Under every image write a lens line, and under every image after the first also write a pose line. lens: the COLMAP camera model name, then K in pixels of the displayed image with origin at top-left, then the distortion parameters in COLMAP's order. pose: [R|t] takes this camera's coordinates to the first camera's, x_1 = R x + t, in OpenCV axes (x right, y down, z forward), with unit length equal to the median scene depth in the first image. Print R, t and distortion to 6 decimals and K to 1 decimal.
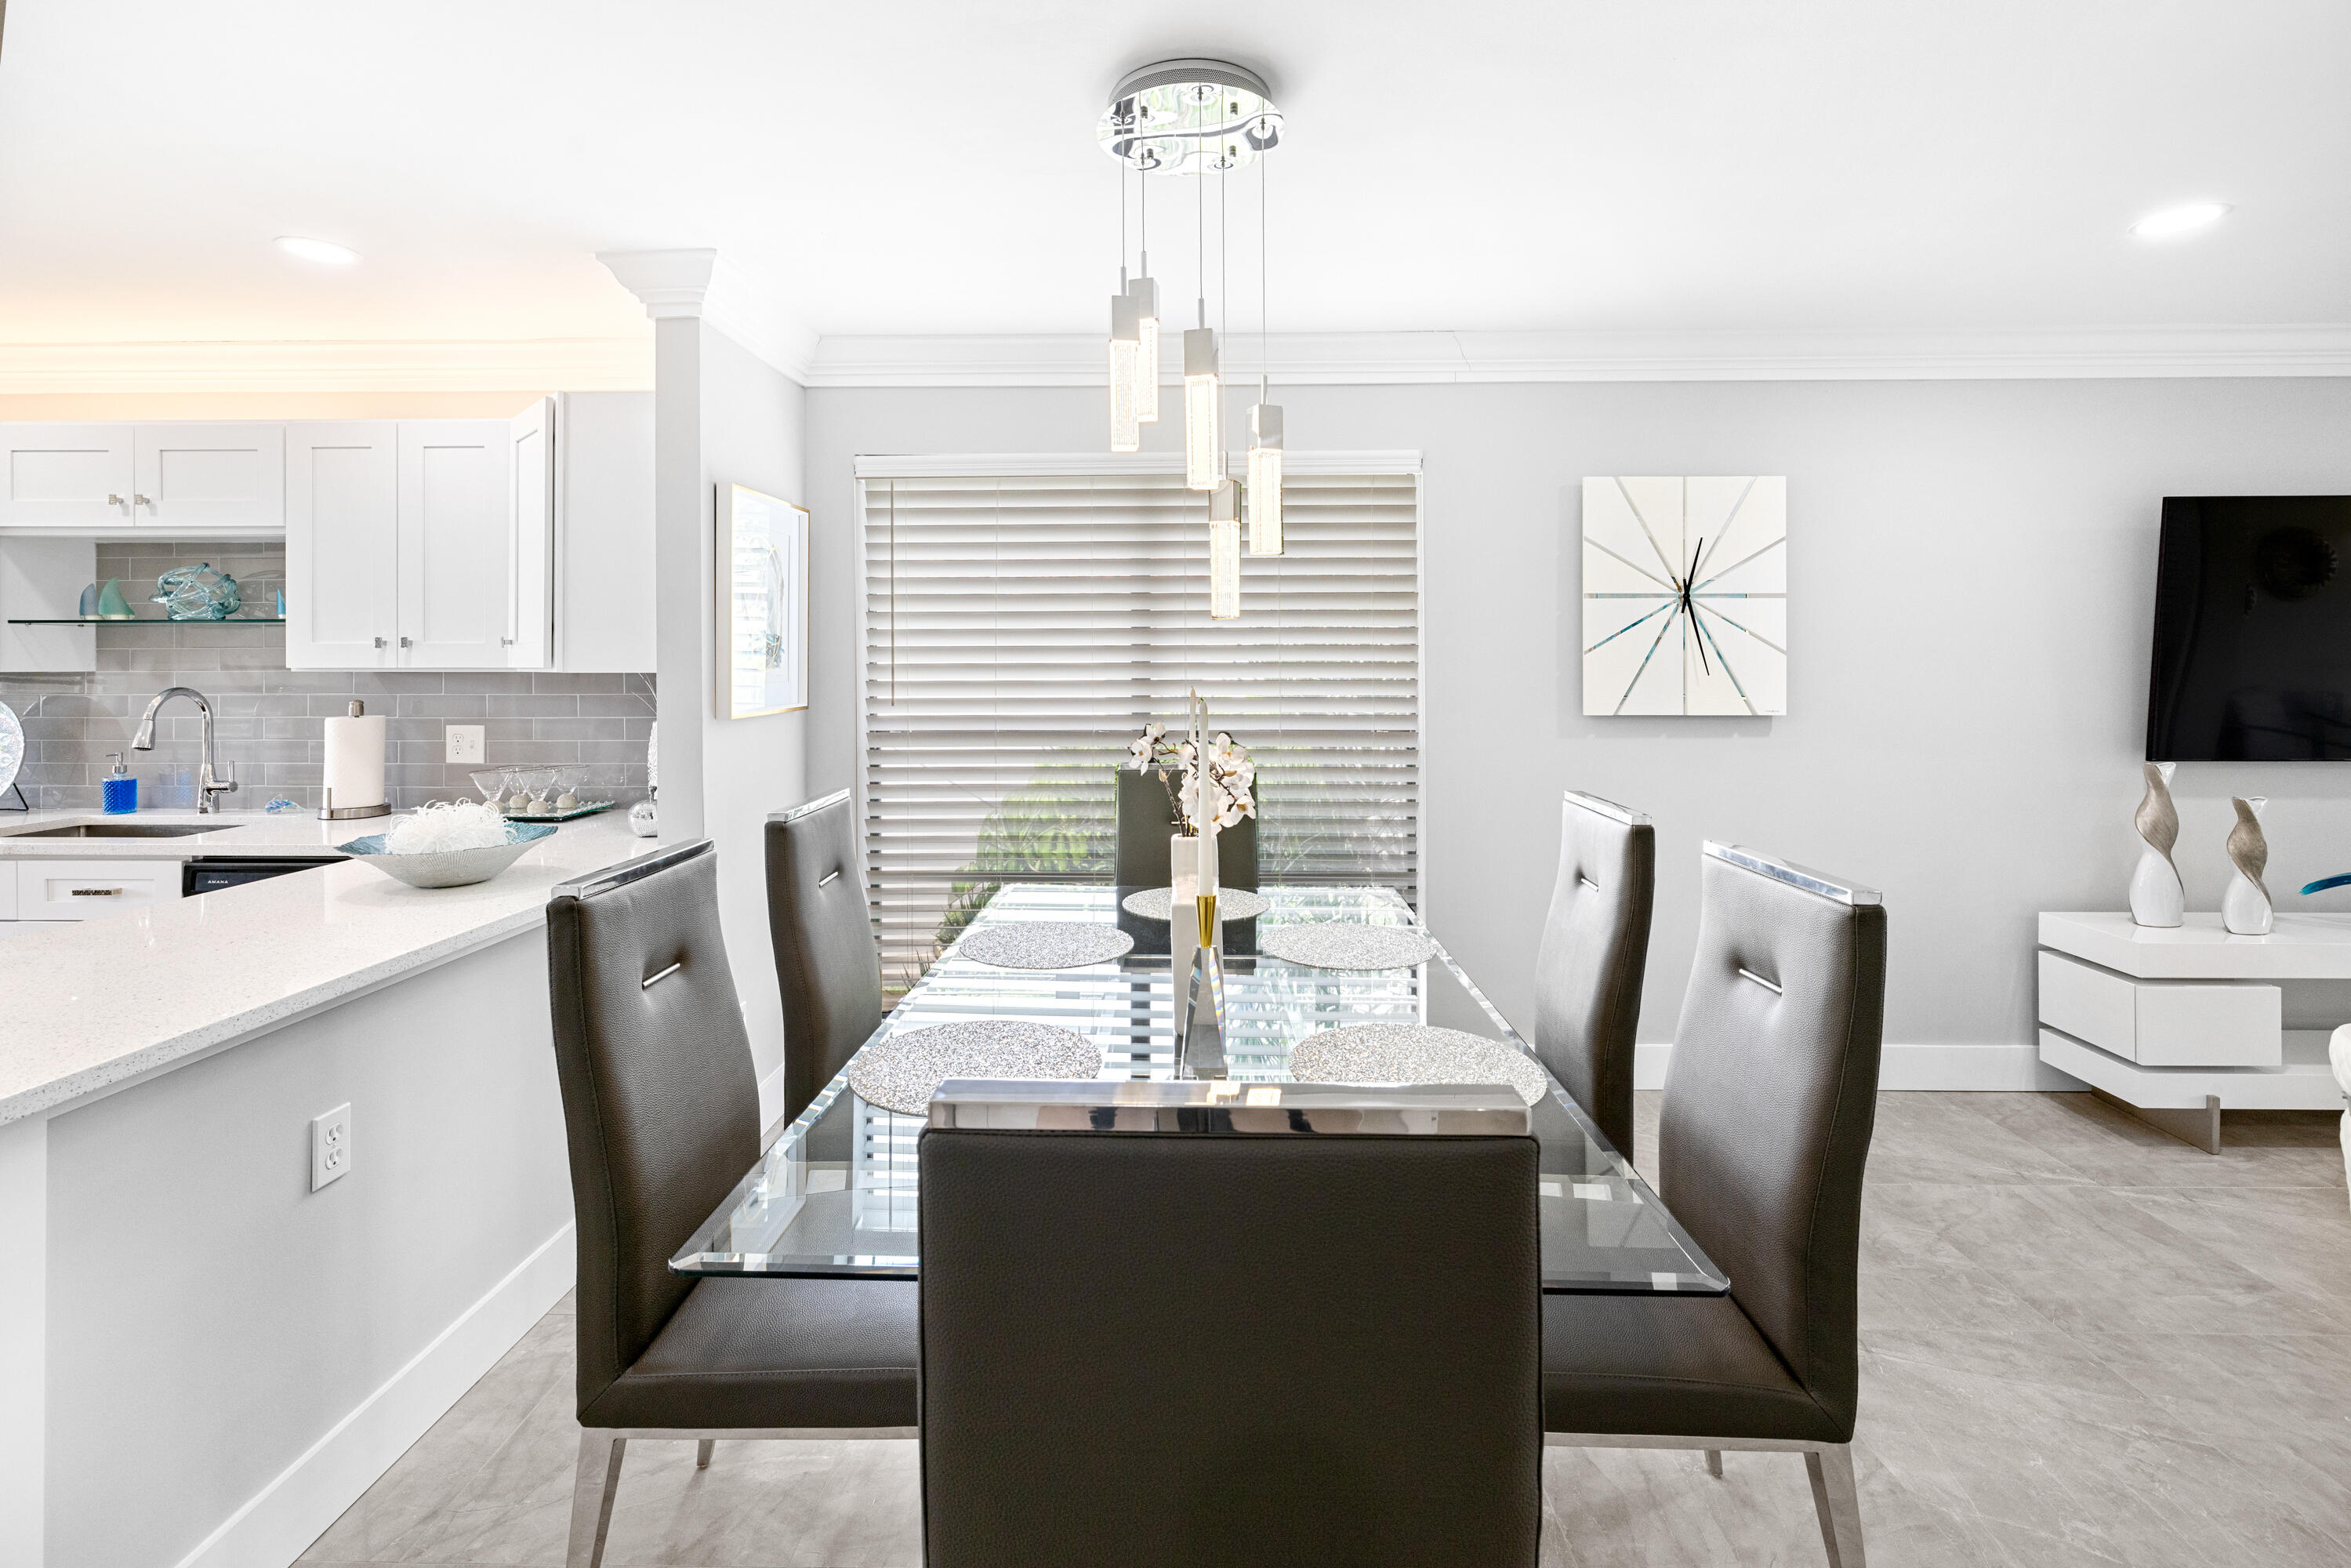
lens RADIAL K [[940.8, 0, 1173.1], [0, 940.8, 663.0], [0, 0, 1]] dist [-0.003567, -0.000090]
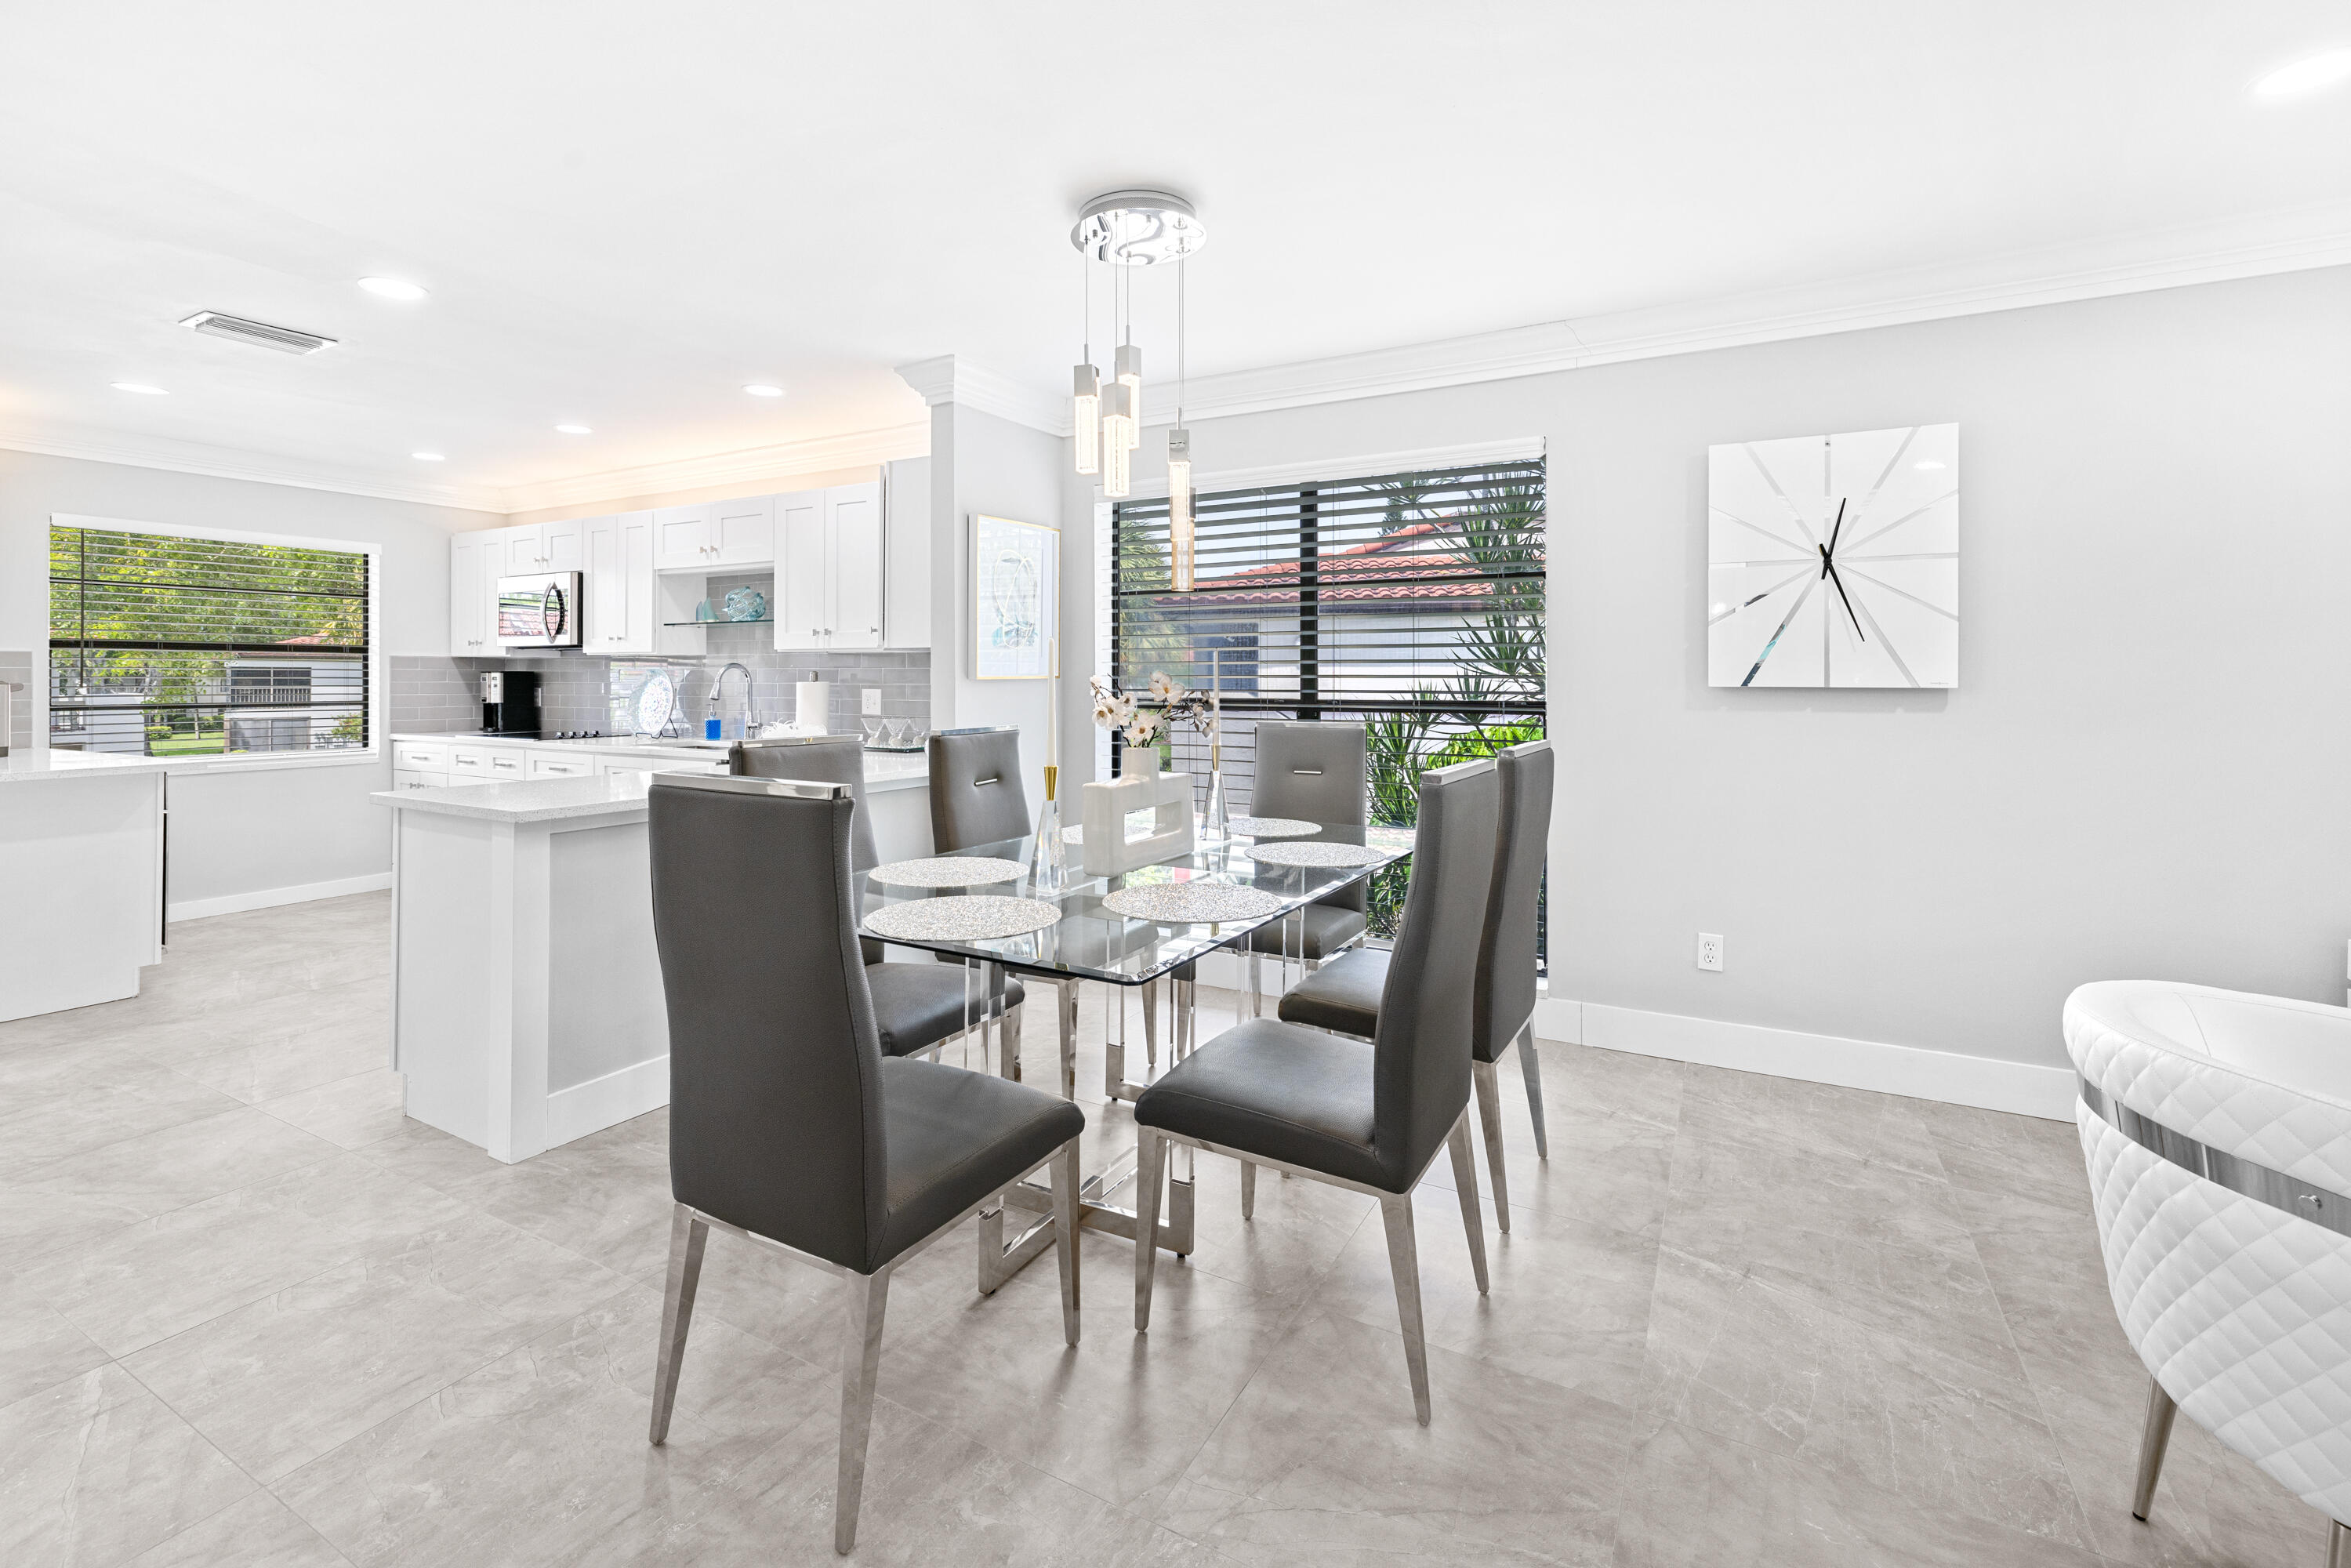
lens RADIAL K [[954.7, 0, 1248.0], [0, 954.7, 681.3], [0, 0, 1]] dist [-0.002120, -0.000440]
pose [[0.905575, 0.003638, -0.424170, 0.431955], [0.001991, 0.999916, 0.012827, 0.036758], [0.424181, -0.012461, 0.905492, -0.117634]]
